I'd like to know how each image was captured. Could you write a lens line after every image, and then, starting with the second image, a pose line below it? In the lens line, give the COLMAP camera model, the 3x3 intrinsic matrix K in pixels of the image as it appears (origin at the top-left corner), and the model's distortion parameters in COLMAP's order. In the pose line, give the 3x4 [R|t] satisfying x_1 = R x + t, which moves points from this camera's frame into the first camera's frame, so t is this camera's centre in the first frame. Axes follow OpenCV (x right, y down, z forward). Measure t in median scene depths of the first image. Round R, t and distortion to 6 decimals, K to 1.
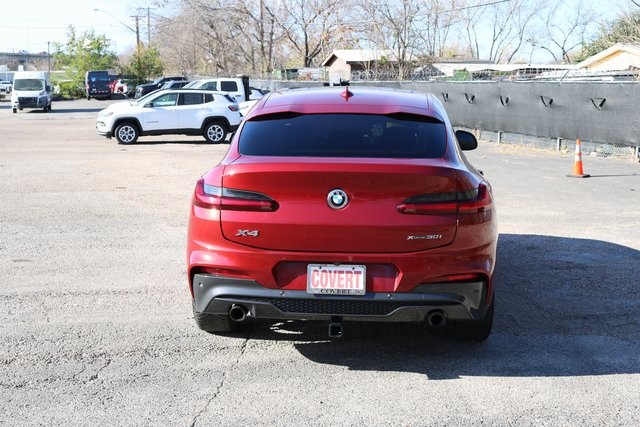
lens RADIAL K [[857.6, 0, 320.0], [0, 857.6, 213.5], [0, 0, 1]] dist [-0.048742, -0.083049]
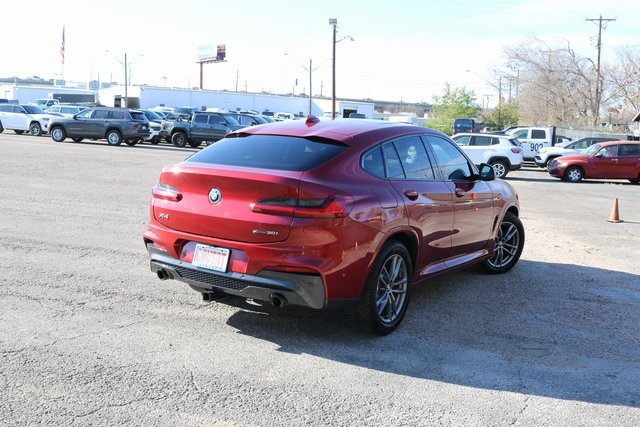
lens RADIAL K [[694.3, 0, 320.0], [0, 694.3, 213.5], [0, 0, 1]] dist [-0.071557, 0.031835]
pose [[0.870279, 0.096560, -0.483002, 0.203321], [-0.112633, 0.993627, -0.004302, -0.001226], [0.479509, 0.058146, 0.875608, 0.046033]]
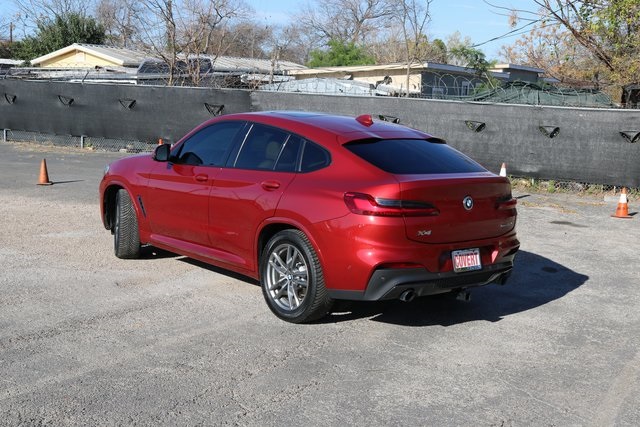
lens RADIAL K [[857.6, 0, 320.0], [0, 857.6, 213.5], [0, 0, 1]] dist [-0.048742, -0.083049]
pose [[0.710700, -0.075131, 0.699472, -0.344072], [0.064853, 0.997044, 0.041200, -0.022207], [-0.700499, 0.016082, 0.713472, 0.050134]]
